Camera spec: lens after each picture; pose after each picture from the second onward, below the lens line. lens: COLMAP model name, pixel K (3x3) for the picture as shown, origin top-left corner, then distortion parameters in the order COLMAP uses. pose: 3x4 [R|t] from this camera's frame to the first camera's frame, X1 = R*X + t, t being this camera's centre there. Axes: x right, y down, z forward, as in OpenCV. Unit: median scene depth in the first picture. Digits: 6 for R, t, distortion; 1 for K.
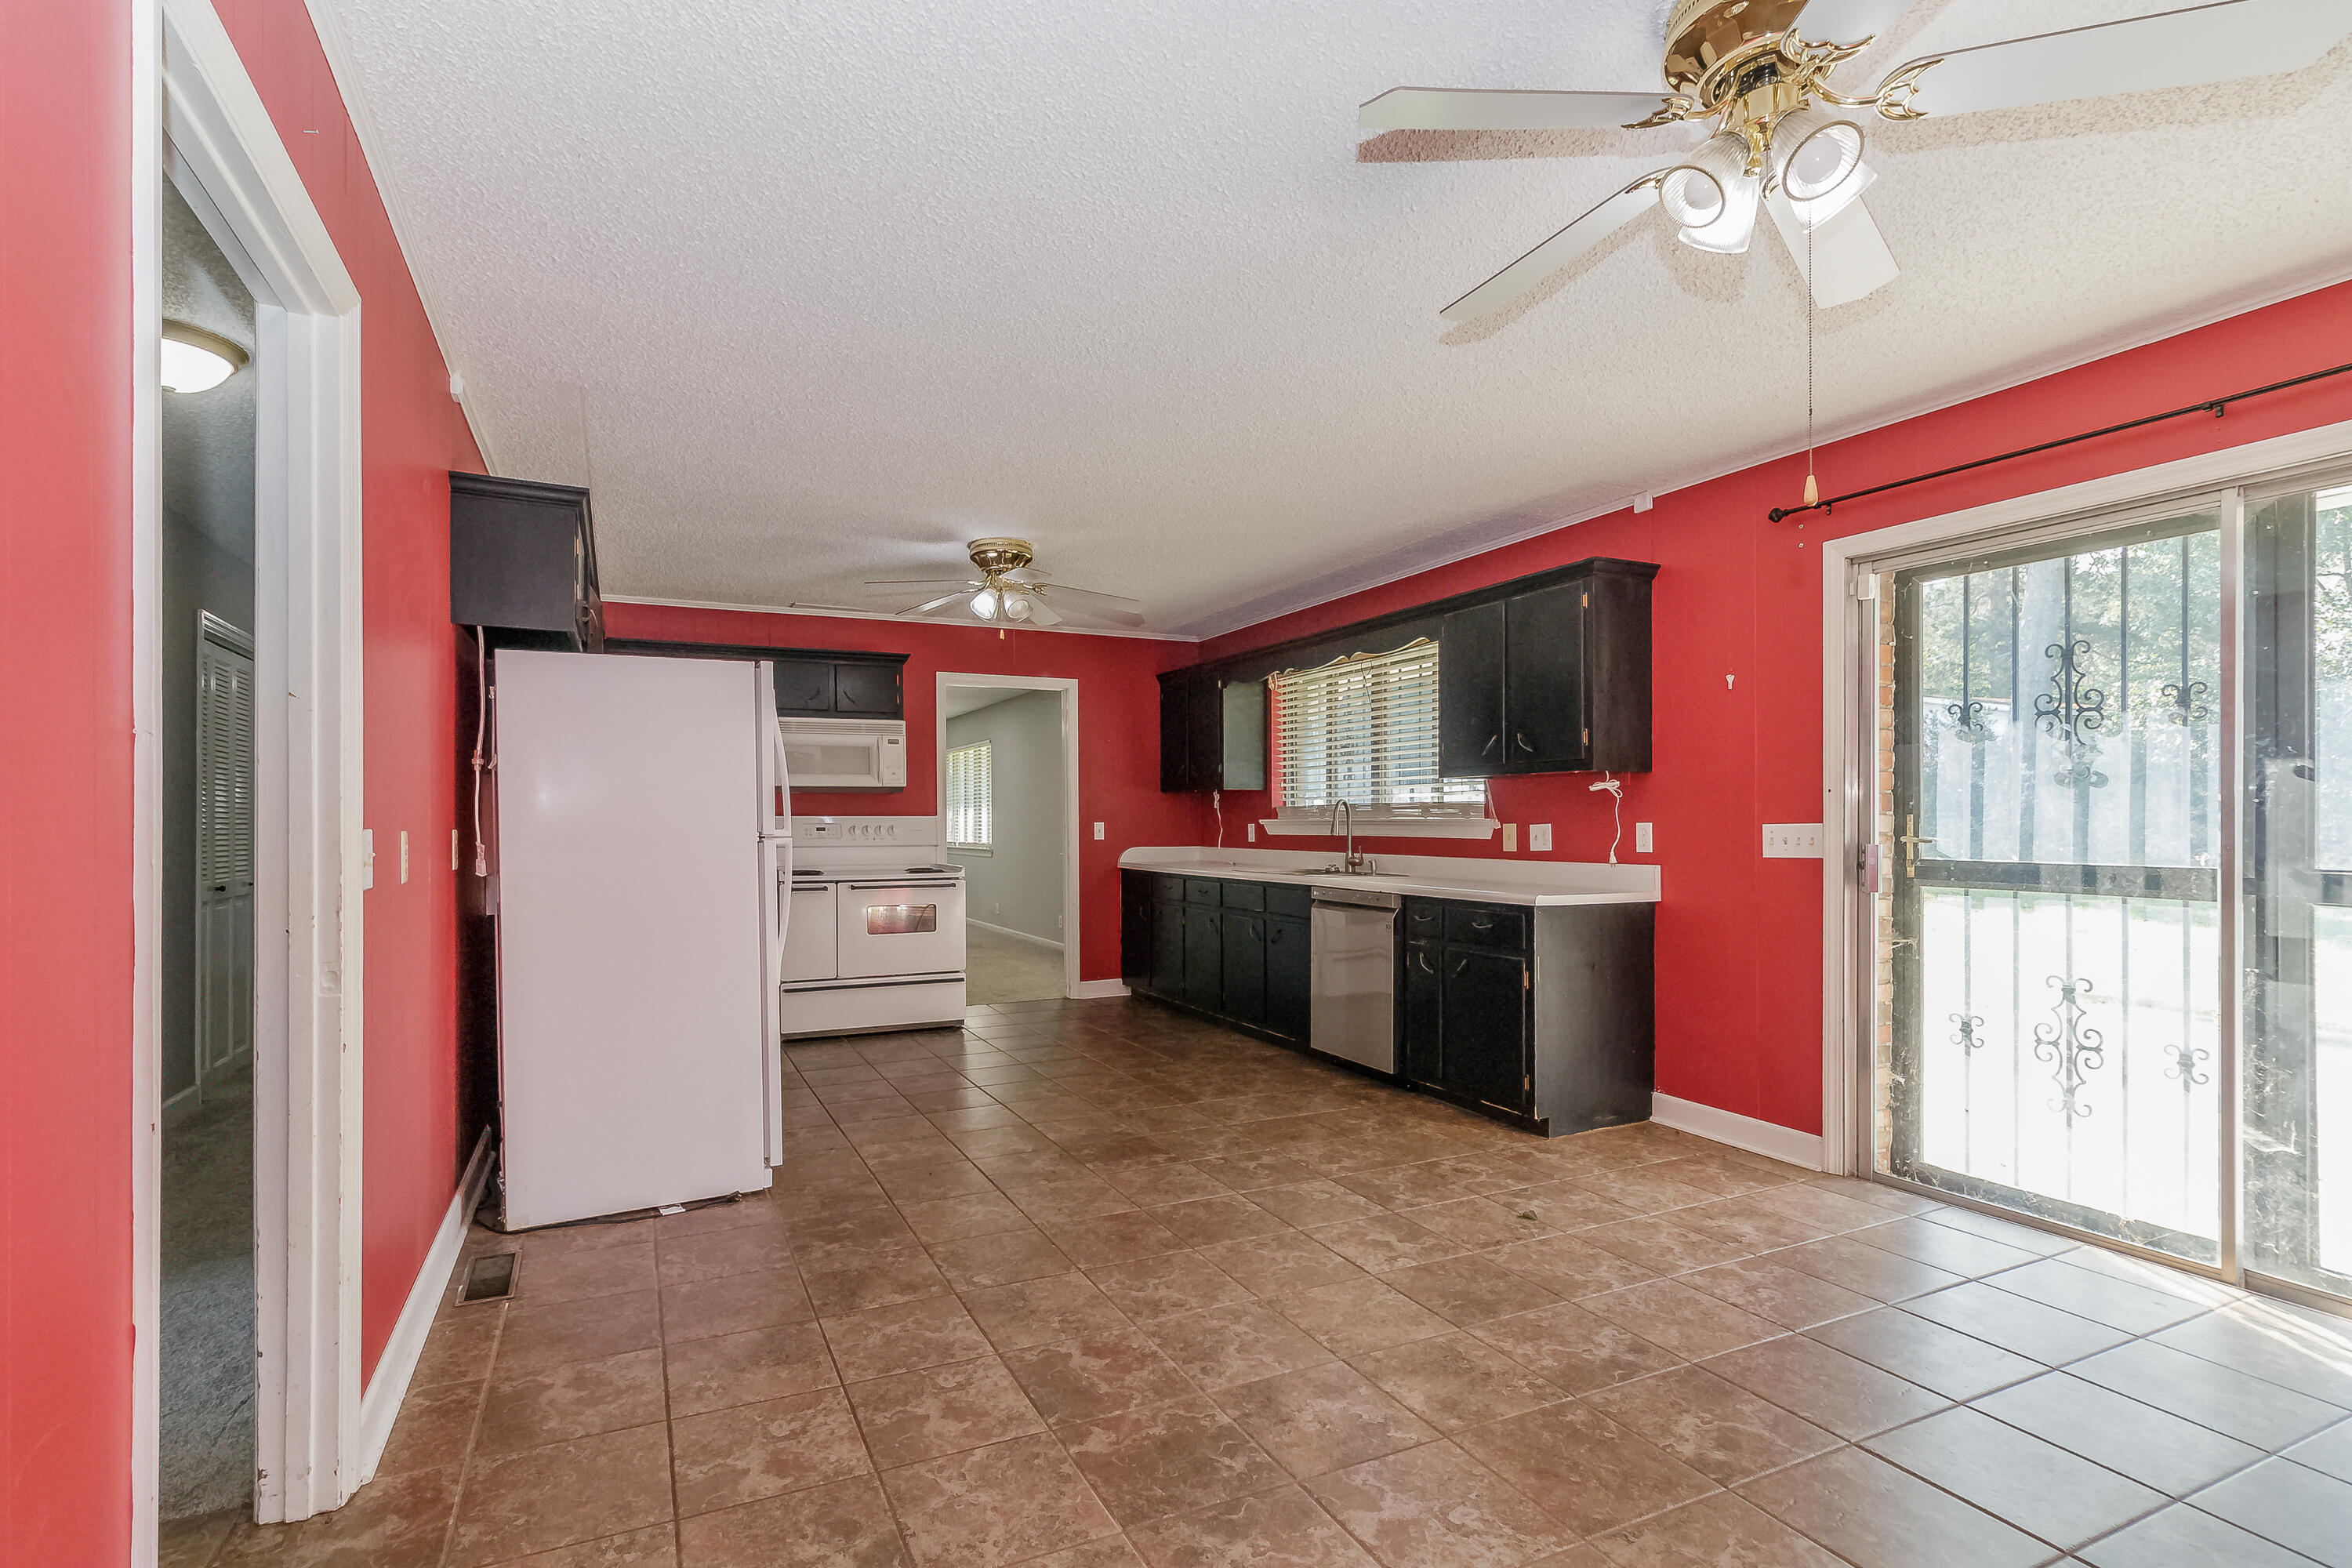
lens RADIAL K [[1105.0, 0, 1112.7], [0, 1105.0, 794.0], [0, 0, 1]] dist [0.001207, 0.000638]
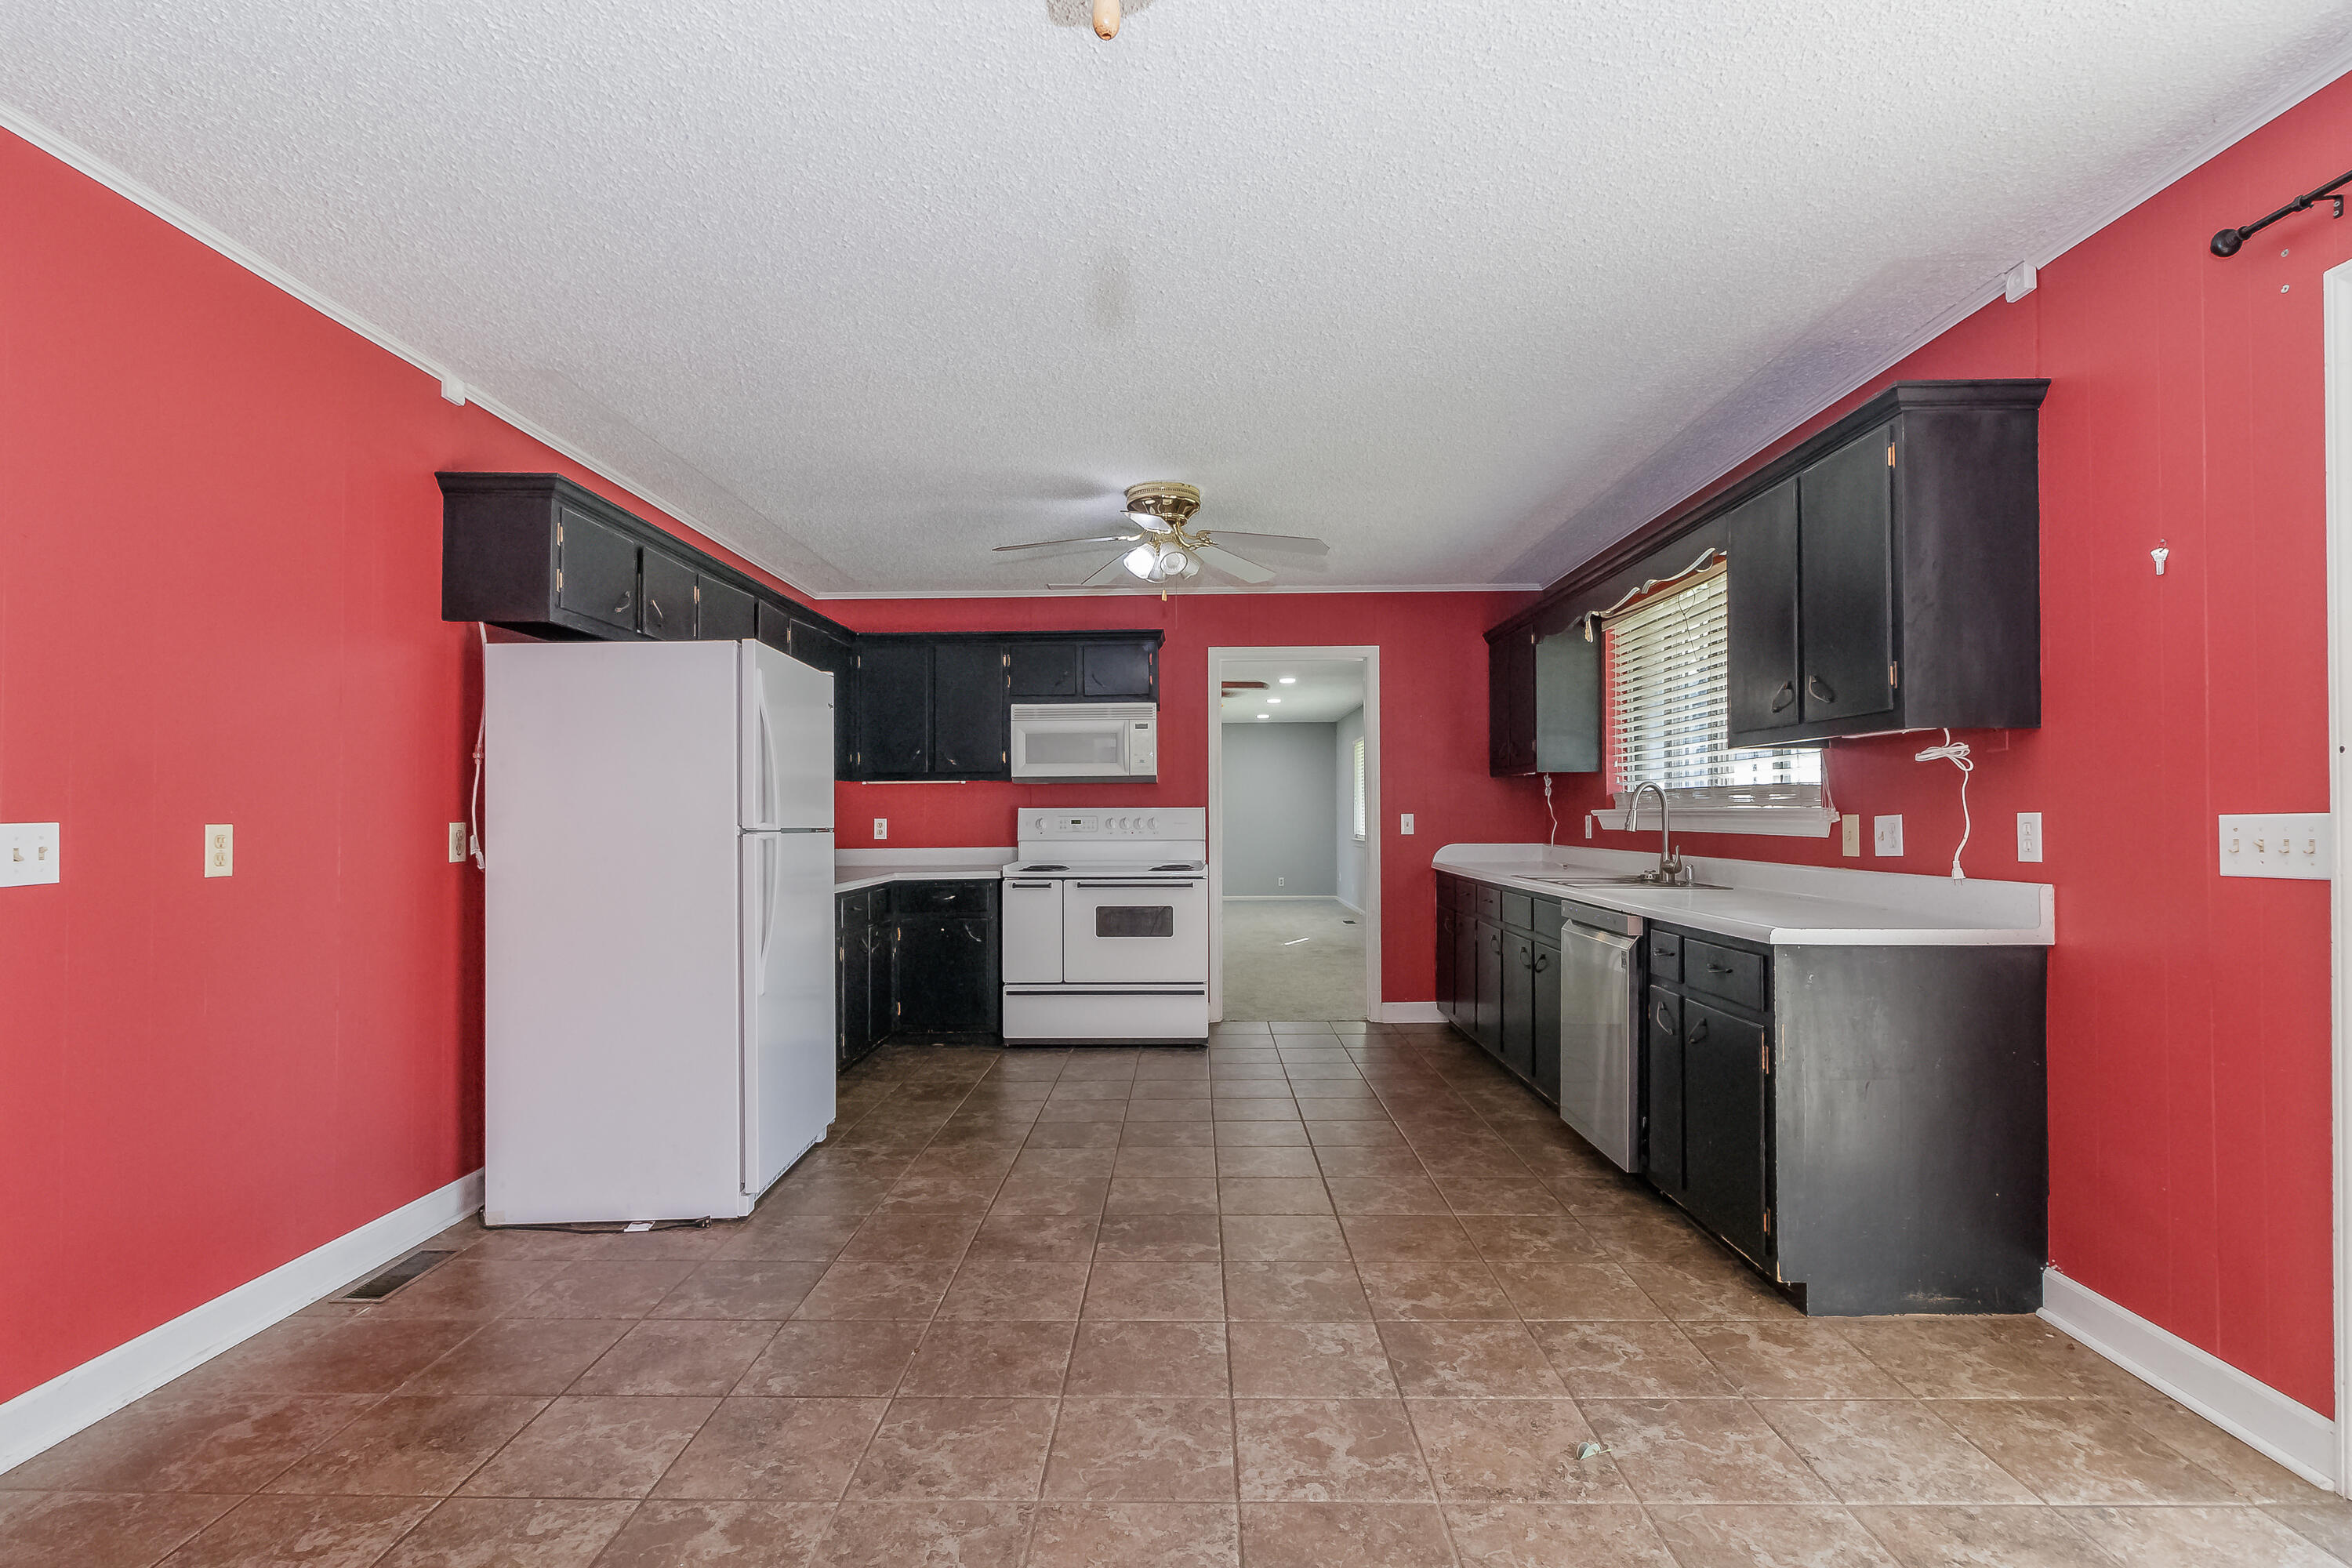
lens RADIAL K [[1126.7, 0, 1169.7], [0, 1126.7, 778.2], [0, 0, 1]] dist [0.002260, -0.000014]
pose [[0.903224, -0.015810, -0.428877, 0.291509], [0.013044, 0.999871, -0.009388, 0.006393], [0.428970, 0.002885, 0.903314, 0.222991]]
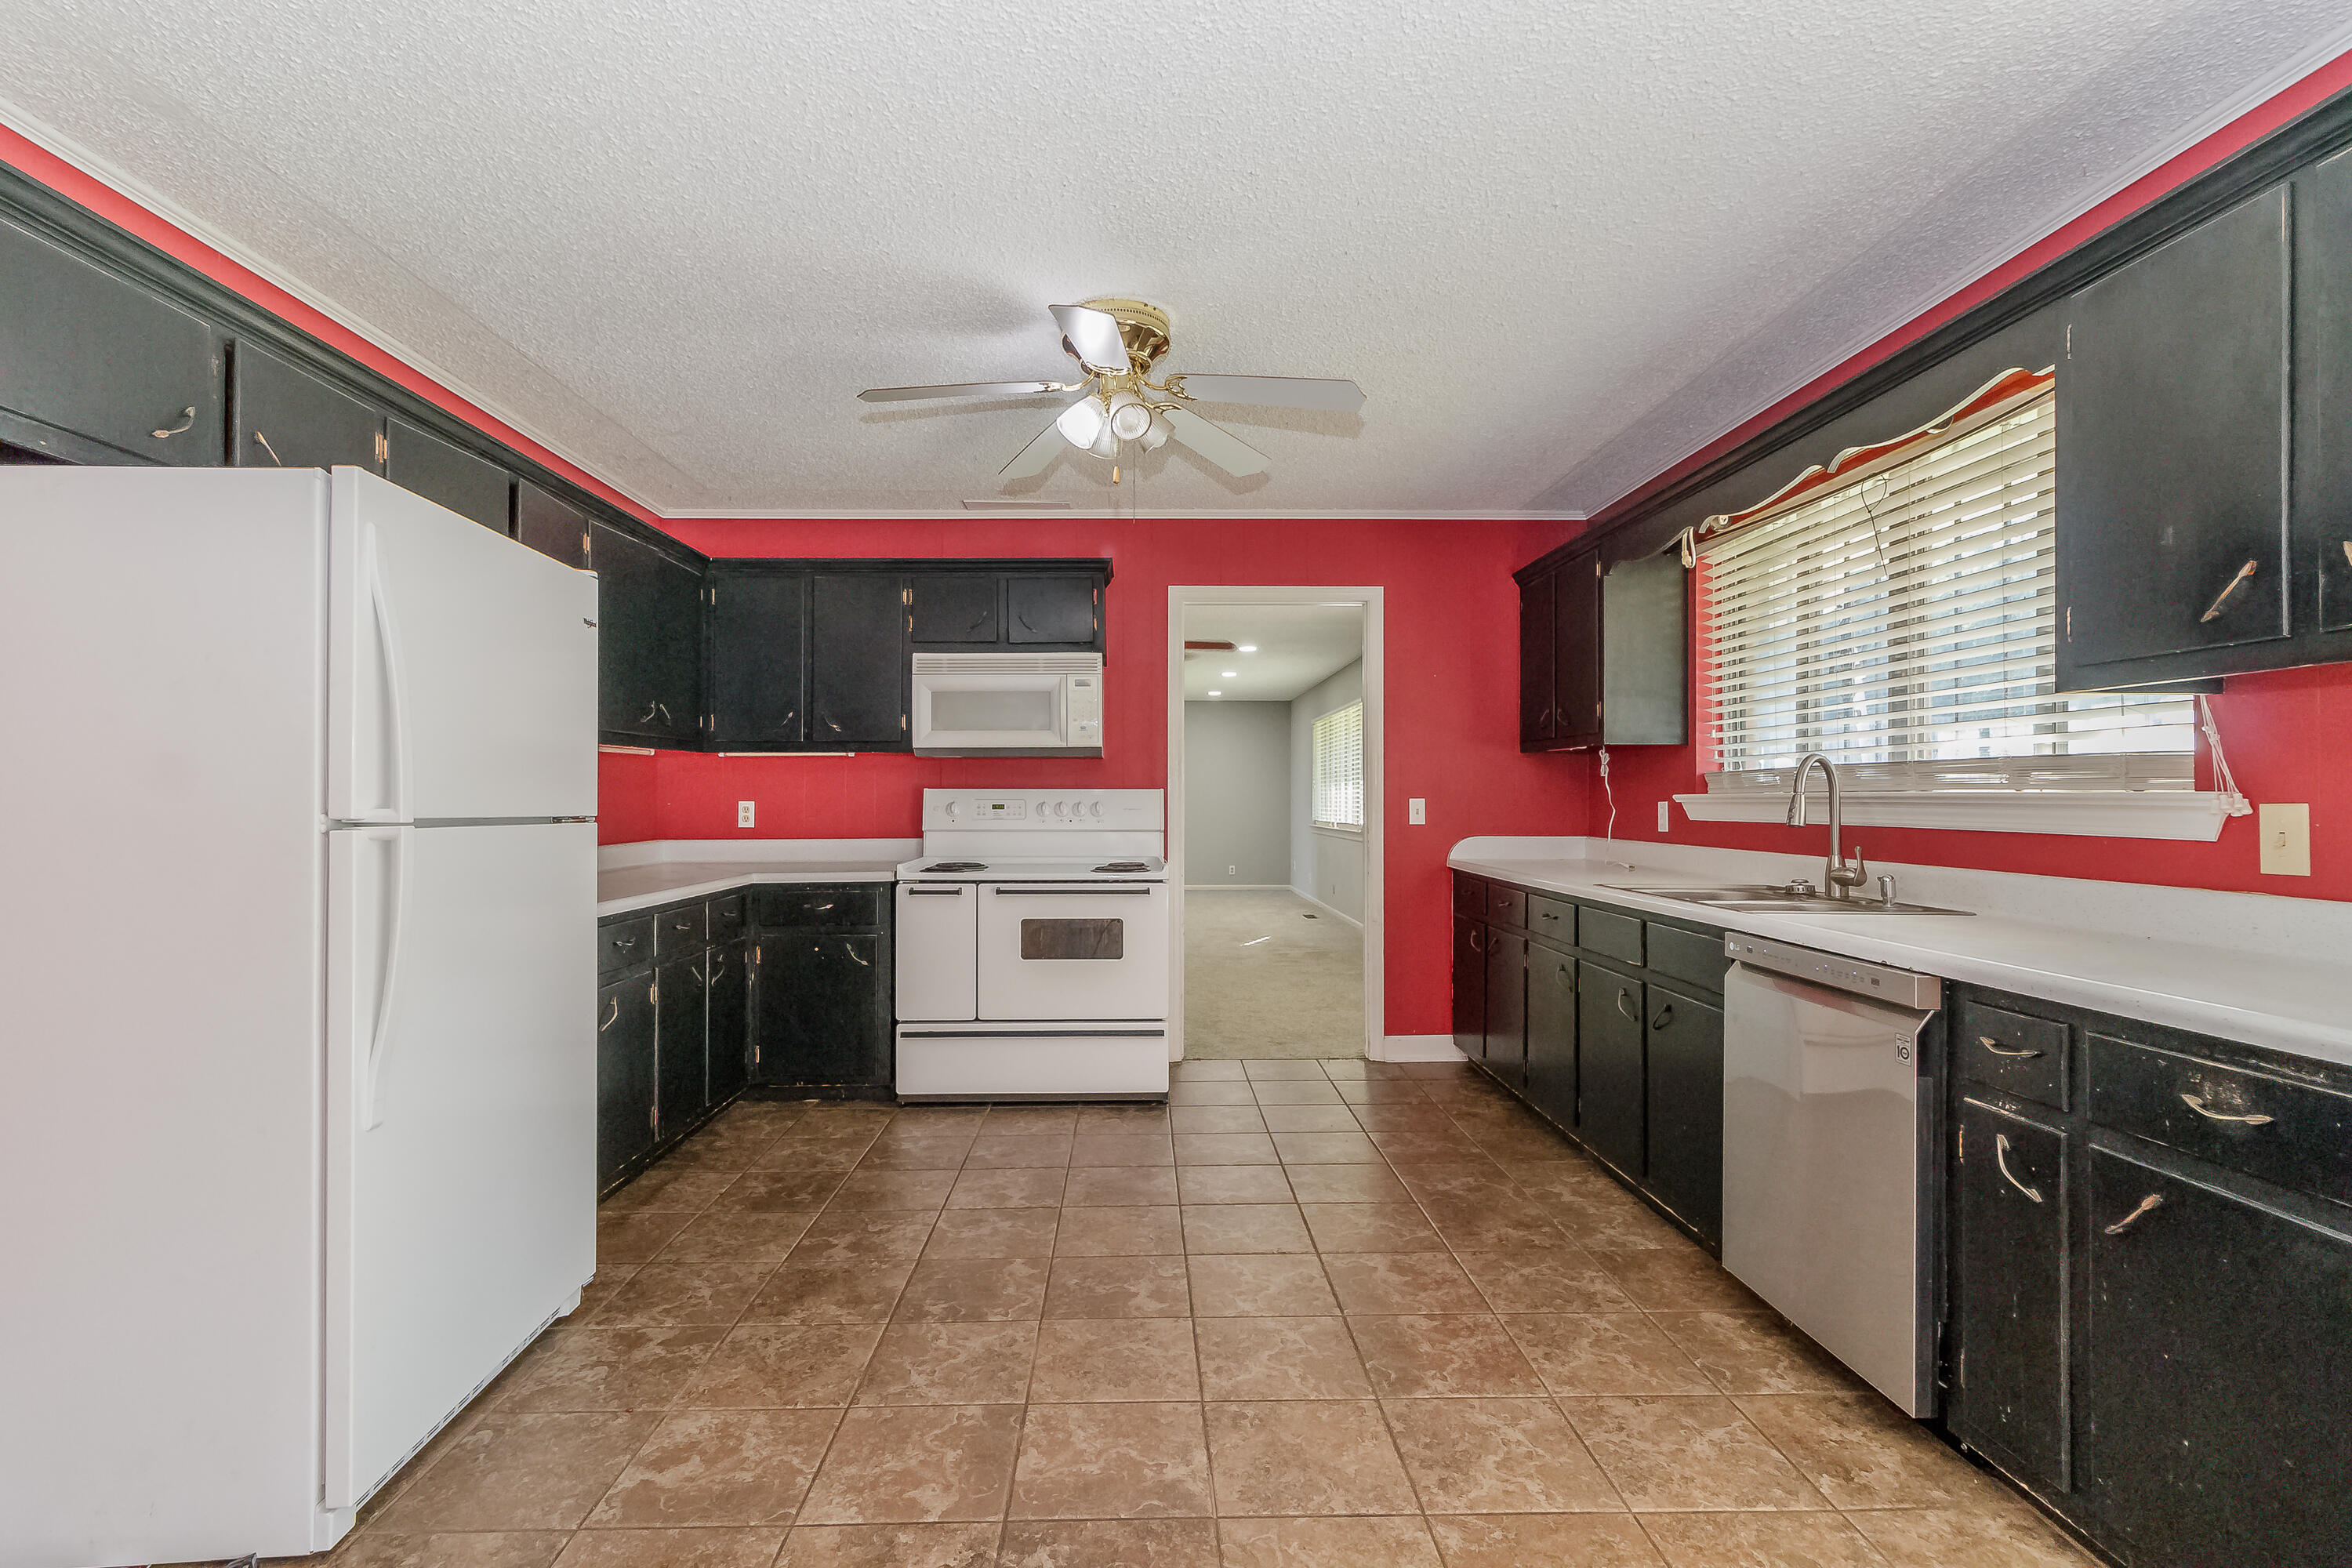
lens RADIAL K [[1078.5, 0, 1151.0], [0, 1078.5, 782.7], [0, 0, 1]] dist [0.001762, 0.000323]
pose [[0.918380, -0.003178, -0.395687, 0.148284], [0.007244, 0.999935, 0.008783, 0.013907], [0.395634, -0.010933, 0.918343, 0.509679]]
